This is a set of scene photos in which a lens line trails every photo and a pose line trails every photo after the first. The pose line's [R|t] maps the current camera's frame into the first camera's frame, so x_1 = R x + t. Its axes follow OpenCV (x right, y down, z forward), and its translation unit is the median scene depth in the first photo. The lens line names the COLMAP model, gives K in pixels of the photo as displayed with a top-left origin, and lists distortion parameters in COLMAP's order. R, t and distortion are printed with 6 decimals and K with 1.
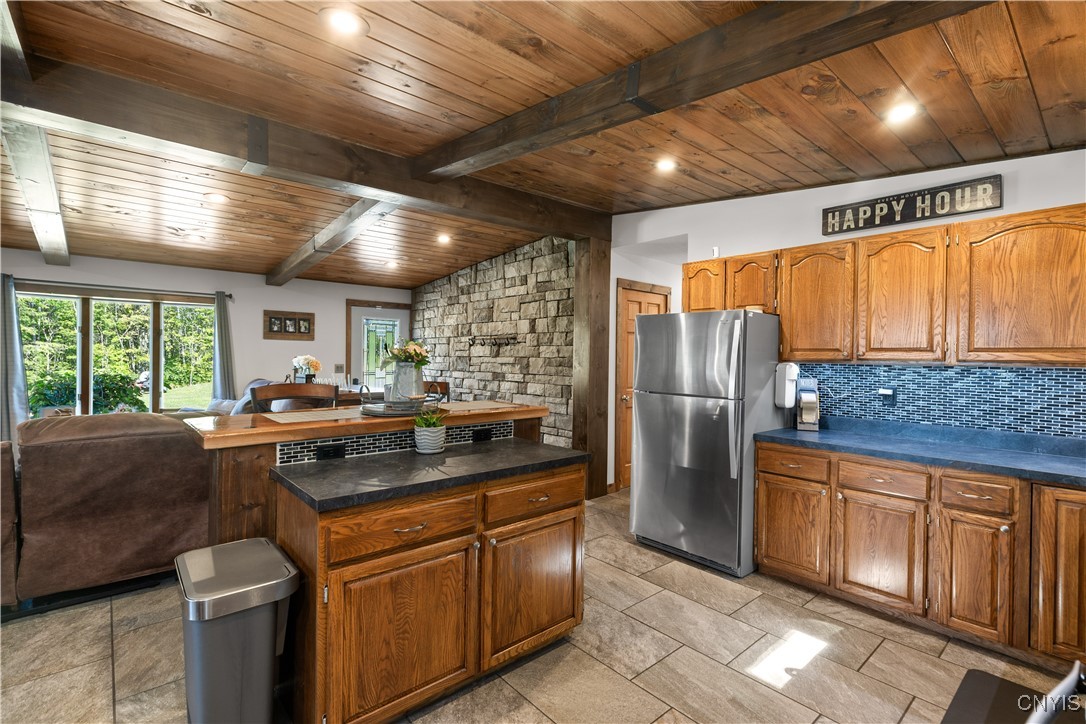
lens RADIAL K [[491.9, 0, 548.5], [0, 491.9, 361.8], [0, 0, 1]] dist [0.002982, 0.001612]
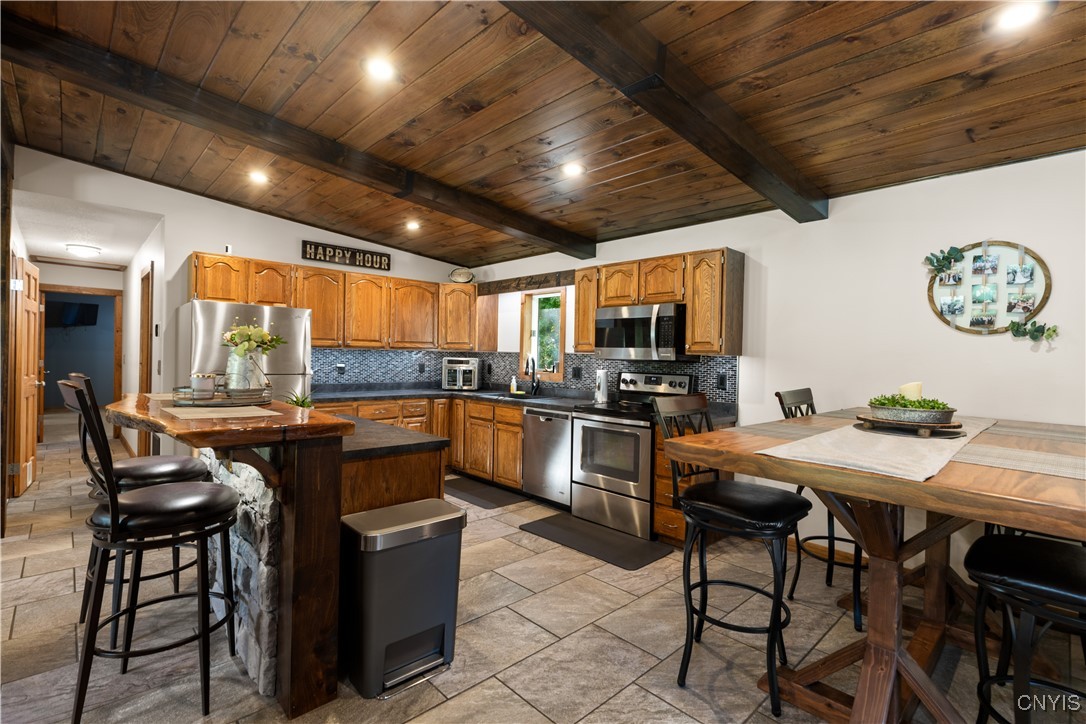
lens RADIAL K [[510.2, 0, 540.7], [0, 510.2, 358.8], [0, 0, 1]] dist [0.008071, -0.001256]
pose [[-0.022275, -0.020404, 0.999544, -0.972646], [-0.008720, 0.999758, 0.020214, -0.001508], [-0.999714, -0.008266, -0.022448, 0.350152]]
